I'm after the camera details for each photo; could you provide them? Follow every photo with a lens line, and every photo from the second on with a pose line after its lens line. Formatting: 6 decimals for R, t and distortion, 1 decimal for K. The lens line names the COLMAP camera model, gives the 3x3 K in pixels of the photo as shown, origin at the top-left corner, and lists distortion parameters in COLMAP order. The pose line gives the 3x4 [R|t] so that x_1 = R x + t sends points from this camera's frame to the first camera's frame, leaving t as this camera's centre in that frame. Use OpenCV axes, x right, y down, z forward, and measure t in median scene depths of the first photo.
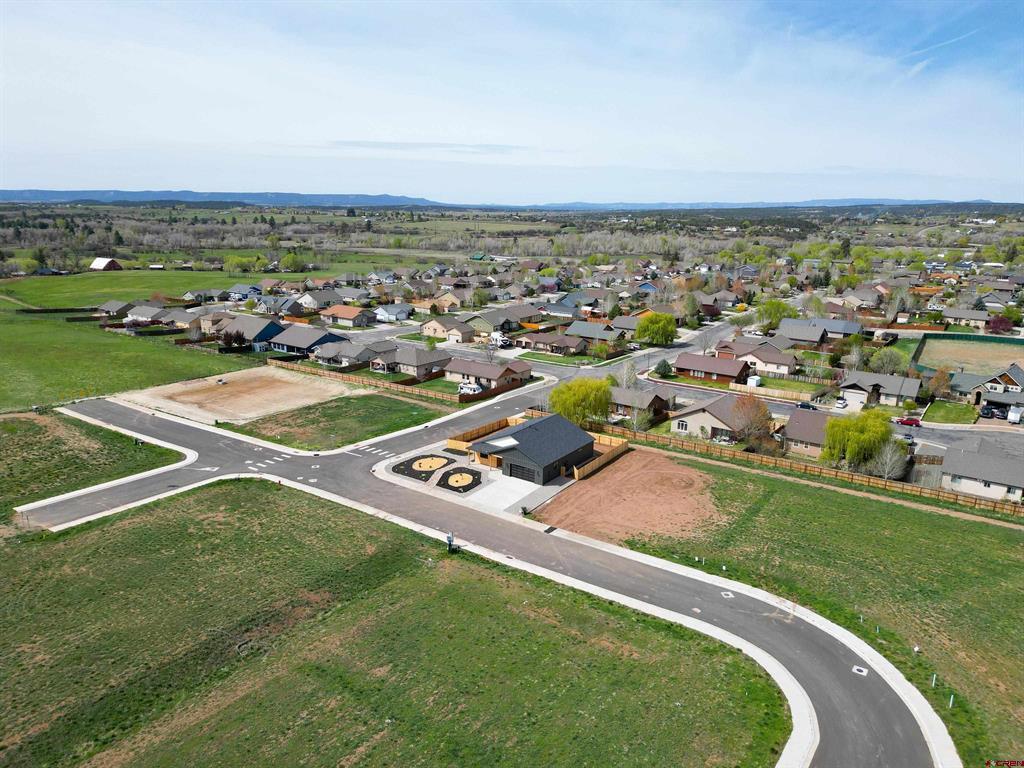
lens RADIAL K [[713.8, 0, 510.5], [0, 713.8, 382.4], [0, 0, 1]] dist [0.088384, -0.090904]
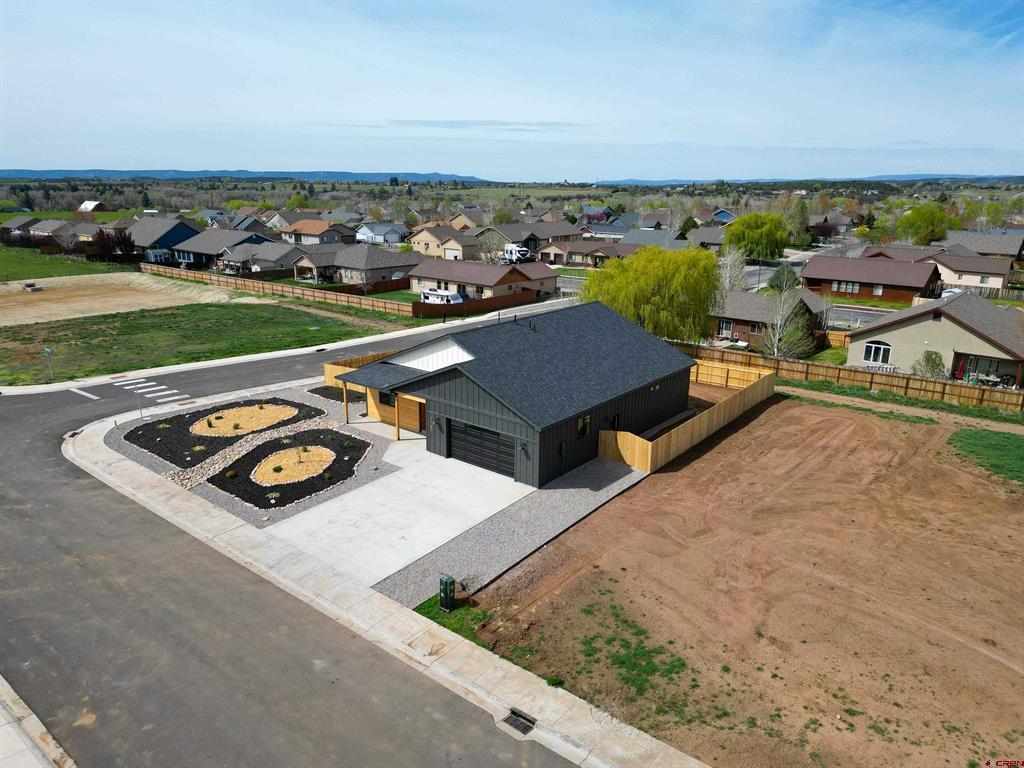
lens RADIAL K [[713.8, 0, 510.5], [0, 713.8, 382.4], [0, 0, 1]] dist [0.088384, -0.090904]
pose [[0.997701, 0.014049, -0.066297, 0.045284], [-0.012194, 0.999525, 0.028311, 0.076301], [0.066663, -0.027438, 0.997398, 0.588990]]
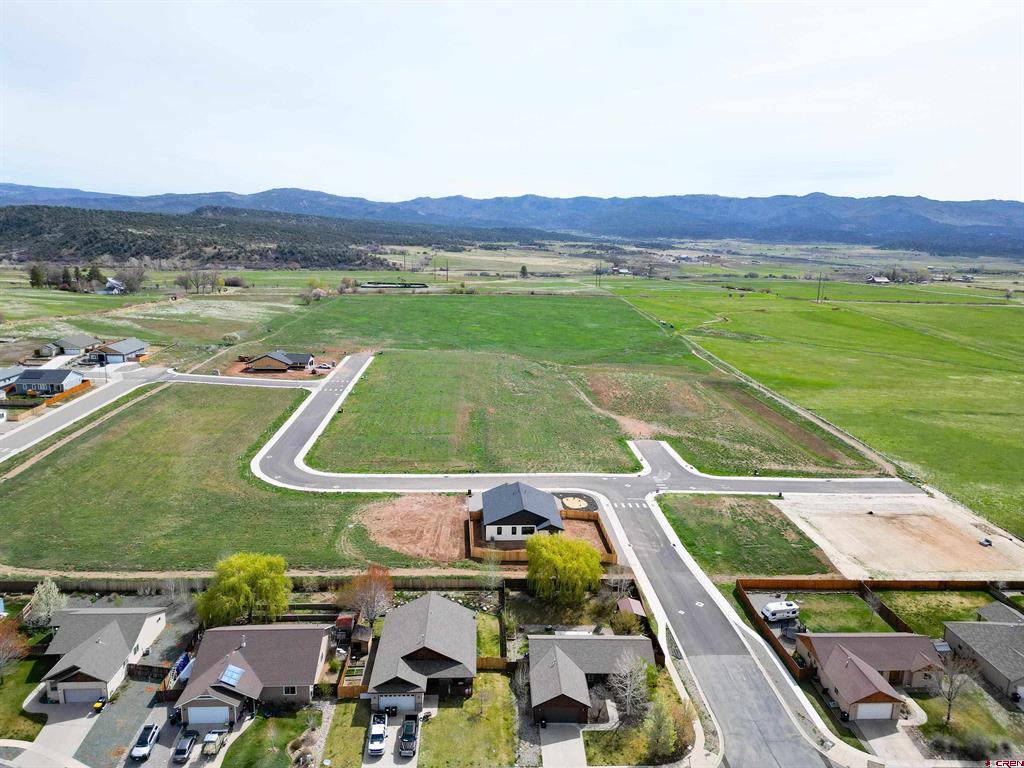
lens RADIAL K [[713.8, 0, 510.5], [0, 713.8, 382.4], [0, 0, 1]] dist [0.088384, -0.090904]
pose [[-0.783324, 0.097480, -0.613923, 0.714033], [-0.183389, 0.907429, 0.378076, -0.524973], [0.593946, 0.408742, -0.692934, 1.623777]]
